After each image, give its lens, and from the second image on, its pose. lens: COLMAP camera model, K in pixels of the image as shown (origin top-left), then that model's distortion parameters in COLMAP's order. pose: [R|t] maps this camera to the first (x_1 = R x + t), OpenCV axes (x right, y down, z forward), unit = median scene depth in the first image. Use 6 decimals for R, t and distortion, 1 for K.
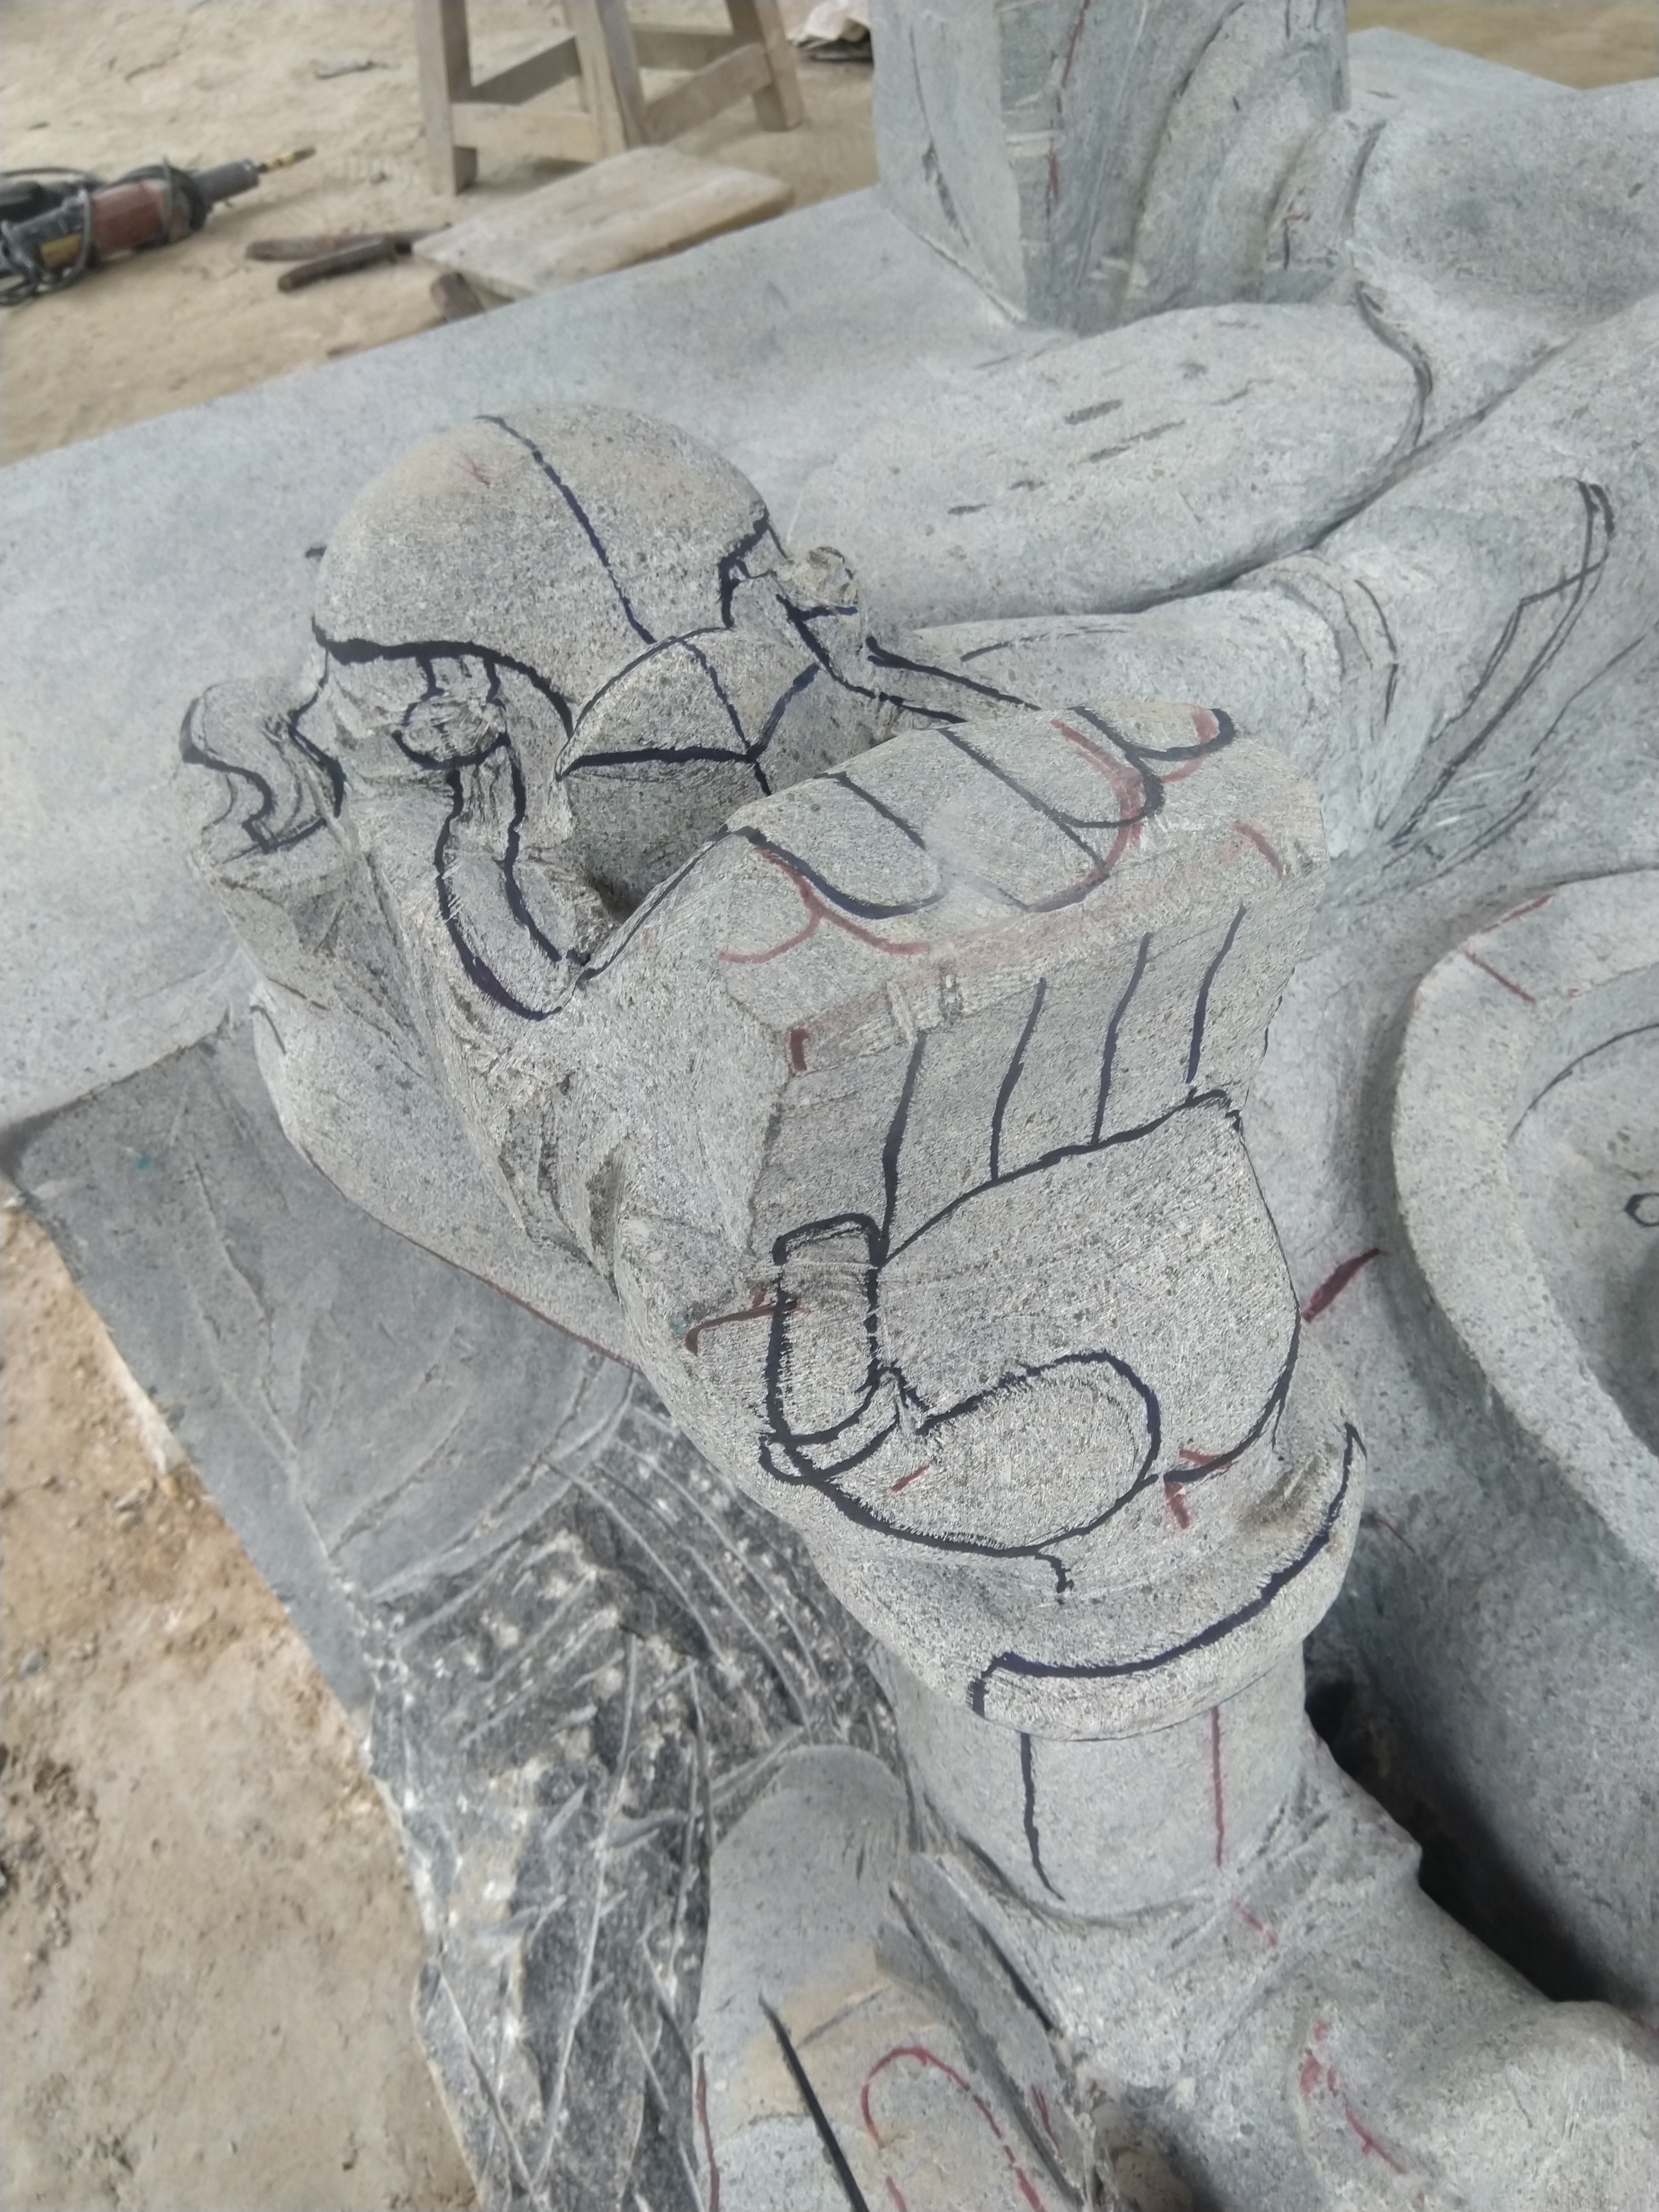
lens RADIAL K [[1747.8, 0, 834.9], [0, 1747.8, 1106.7], [0, 0, 1]] dist [0.128168, -0.247812]
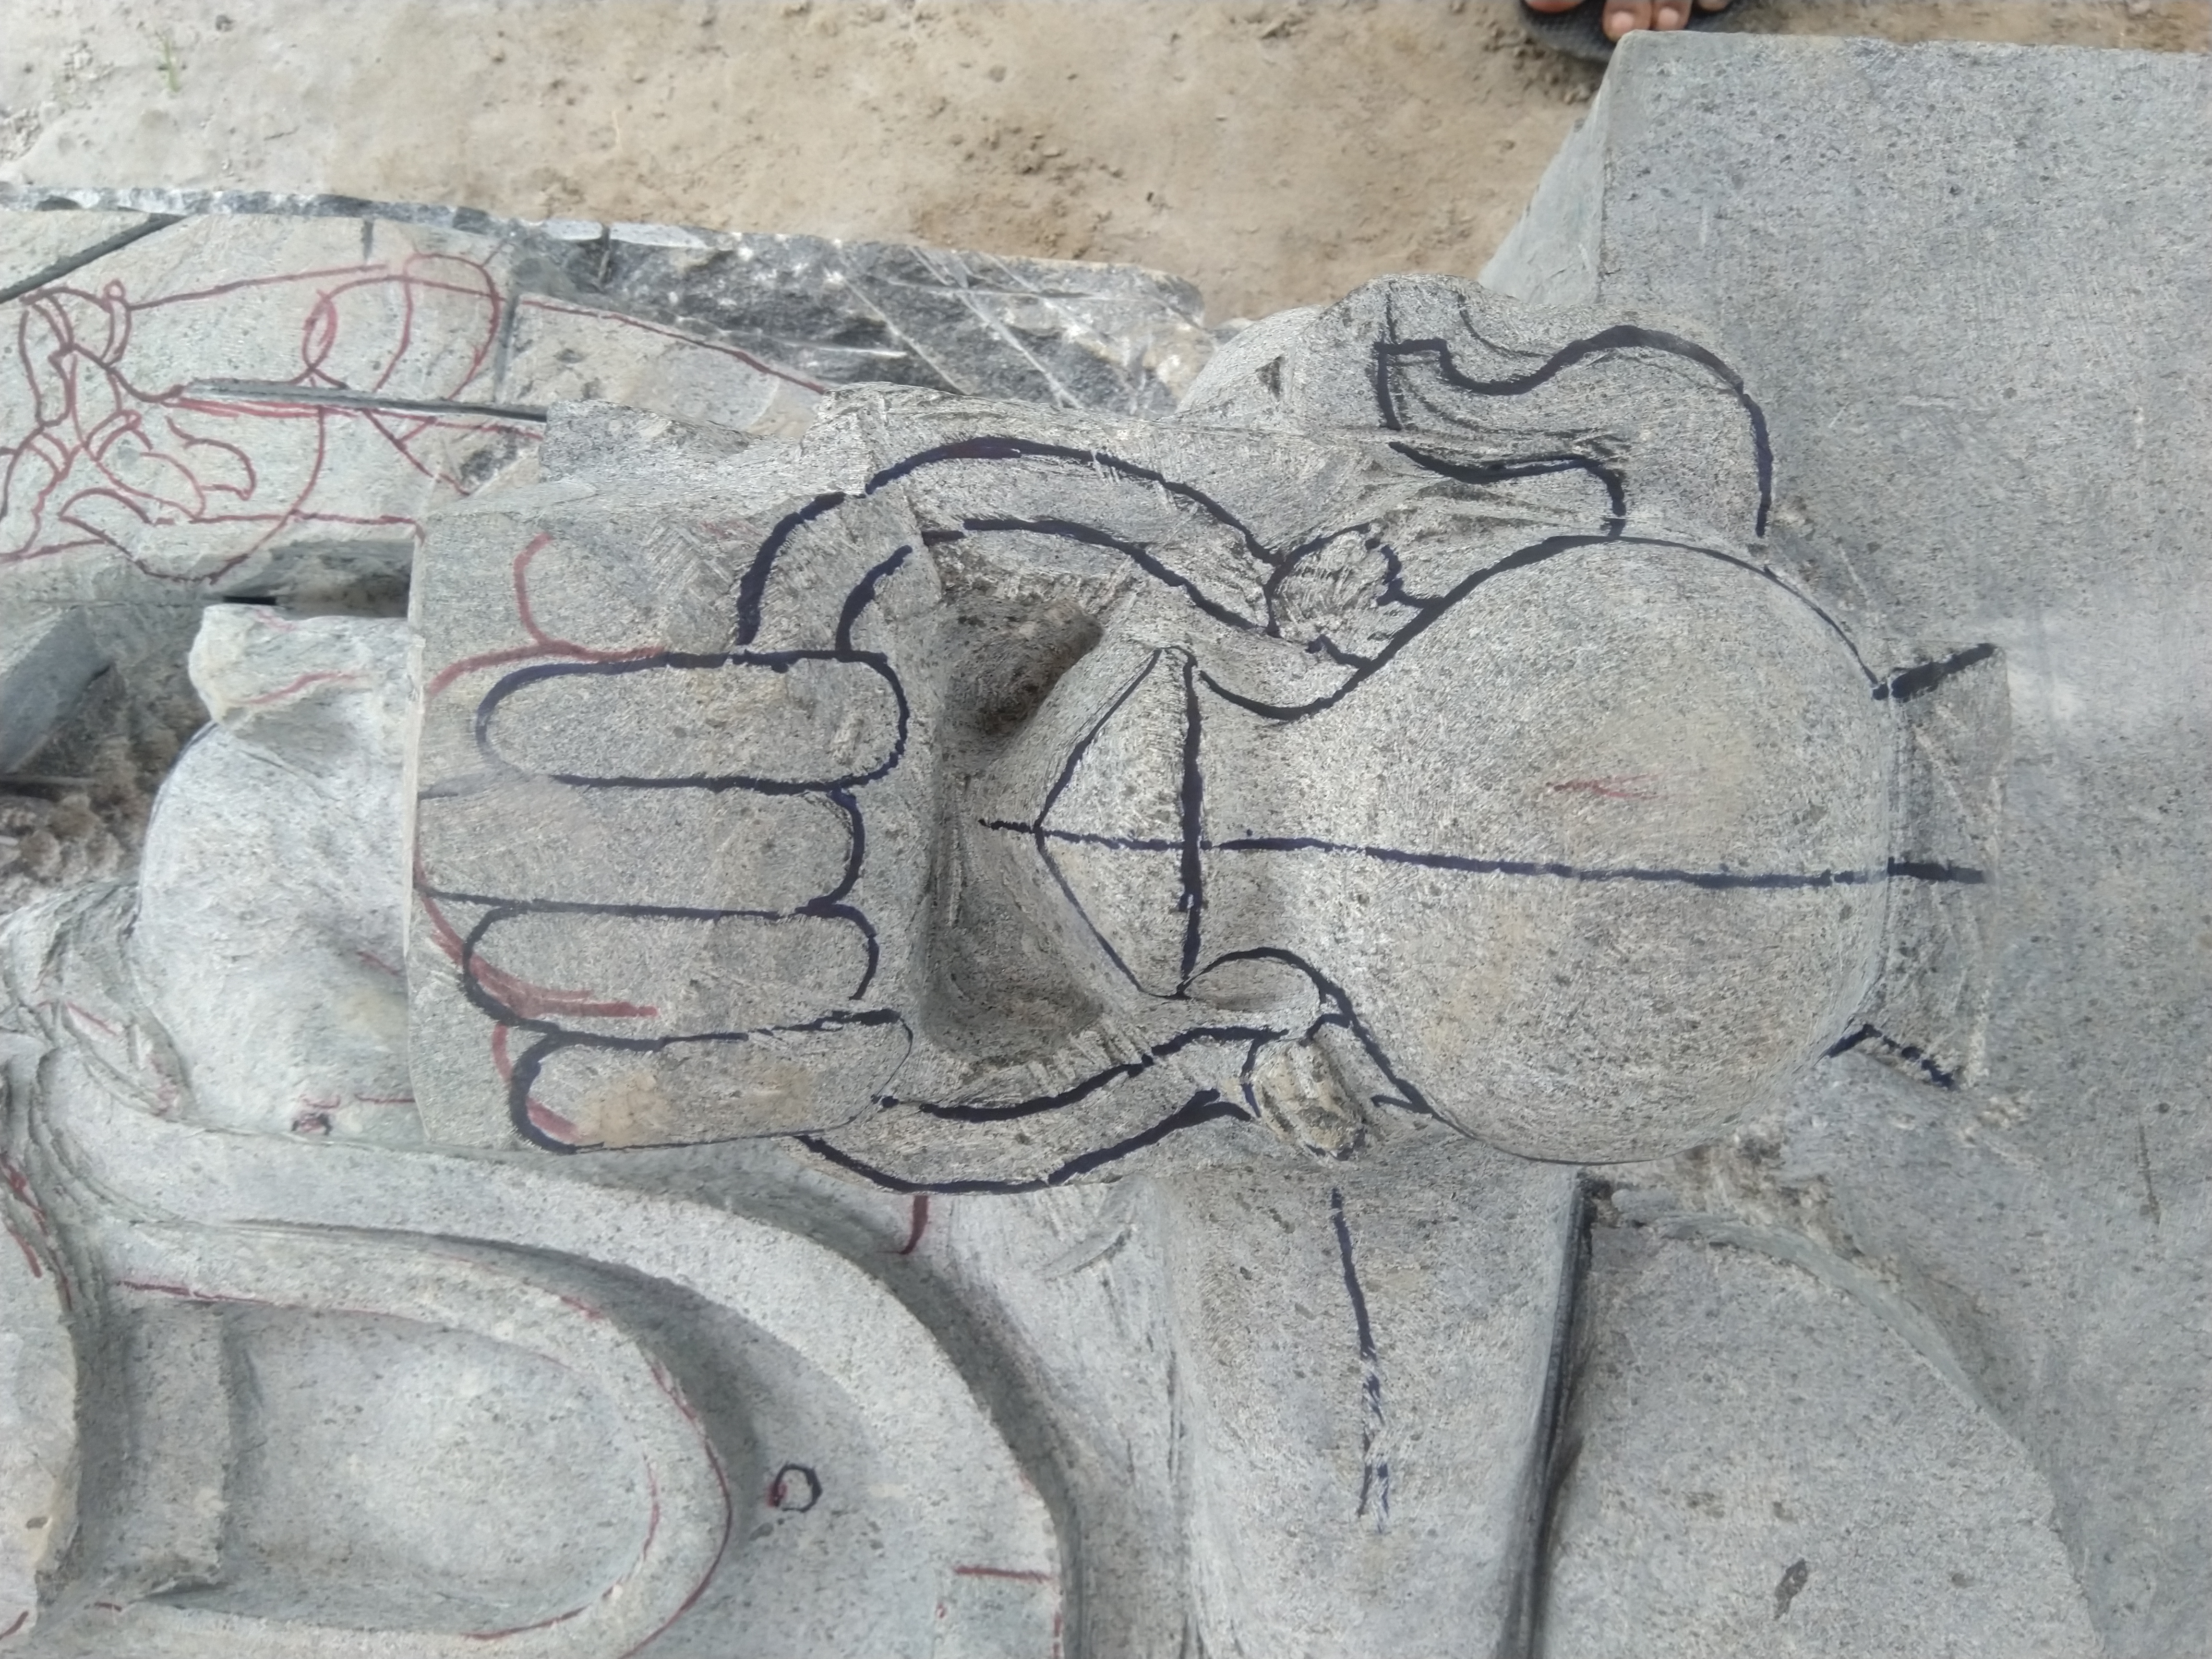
lens RADIAL K [[1740.5, 0, 1109.1], [0, 1740.5, 827.8], [0, 0, 1]] dist [0.132204, -0.242436]
pose [[-0.550188, 0.812903, 0.191002, -0.195796], [-0.517748, -0.511548, 0.685752, -0.679413], [0.655157, 0.278402, 0.702326, 0.337200]]
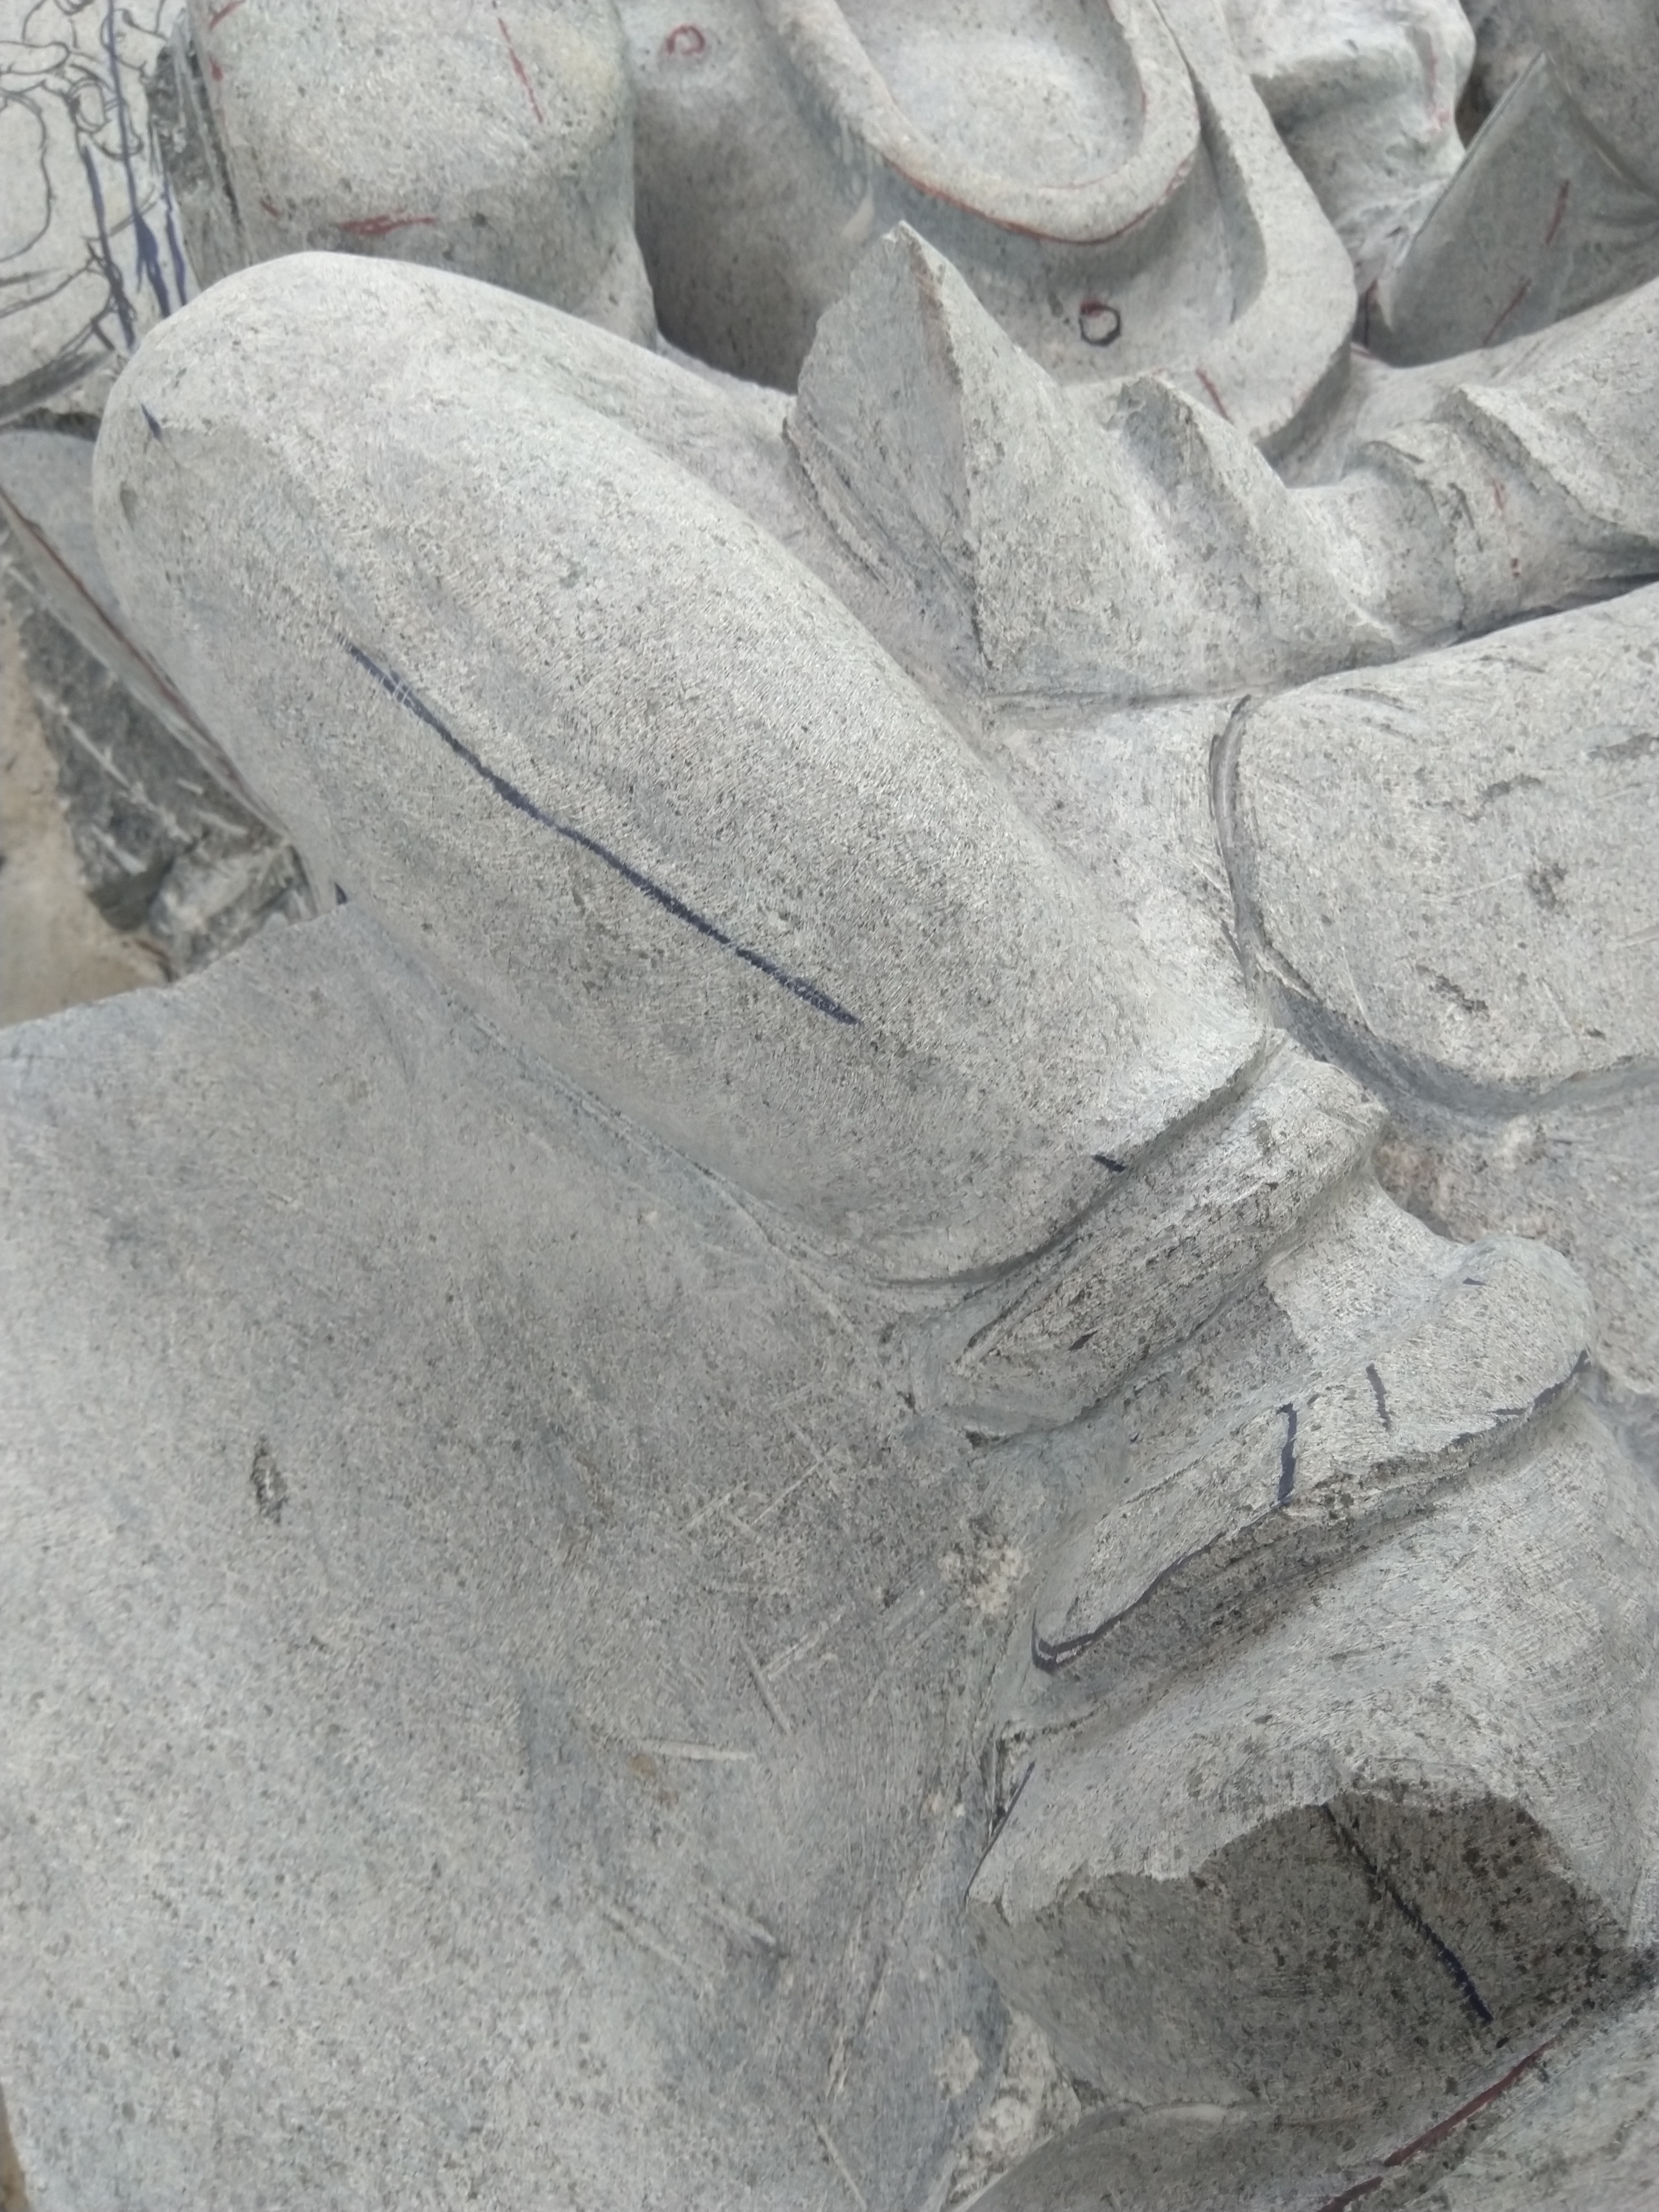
lens RADIAL K [[1775.8, 0, 829.5], [0, 1775.8, 1106.0], [0, 0, 1]] dist [-0.009105, -0.002309]
pose [[-0.980676, -0.179555, 0.077682, 0.552705], [0.151521, -0.445907, 0.882161, -1.480377], [-0.123758, 0.876885, 0.464497, 1.137320]]
